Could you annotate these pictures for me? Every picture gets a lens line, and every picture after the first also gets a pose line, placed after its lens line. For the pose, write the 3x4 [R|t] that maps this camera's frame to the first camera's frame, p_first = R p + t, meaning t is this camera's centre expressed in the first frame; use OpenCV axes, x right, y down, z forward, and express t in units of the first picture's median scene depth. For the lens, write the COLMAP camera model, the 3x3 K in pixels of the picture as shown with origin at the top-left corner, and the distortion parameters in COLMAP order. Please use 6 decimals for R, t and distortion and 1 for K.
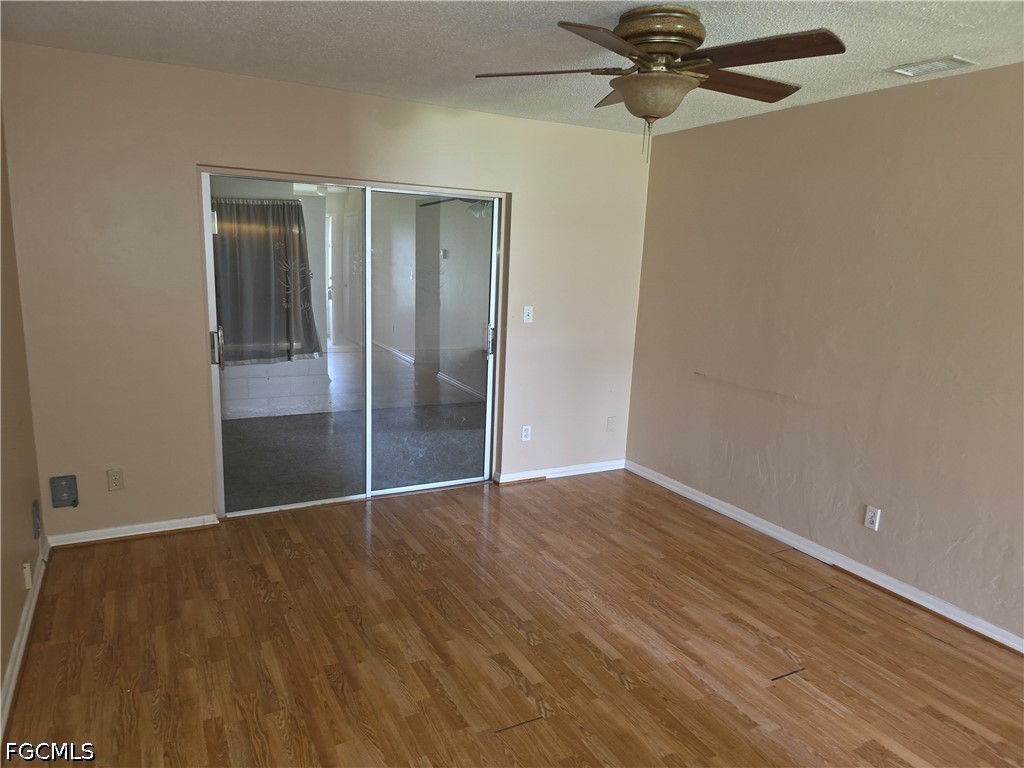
lens RADIAL K [[689.6, 0, 506.1], [0, 689.6, 383.8], [0, 0, 1]] dist [0.027303, -0.043296]
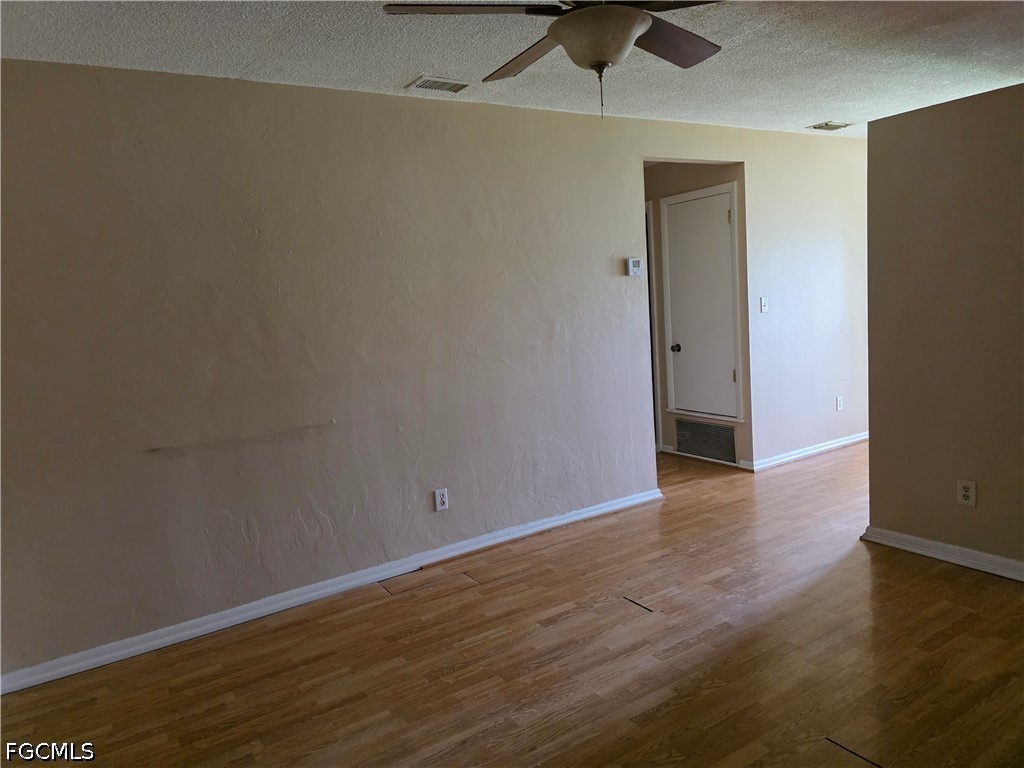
lens RADIAL K [[689.6, 0, 504.8], [0, 689.6, 384.3], [0, 0, 1]] dist [0.027303, -0.043296]
pose [[-0.079736, -0.166083, 0.982883, -0.516465], [0.256749, 0.949332, 0.181242, -0.148413], [-0.963183, 0.266806, -0.033054, 0.959769]]
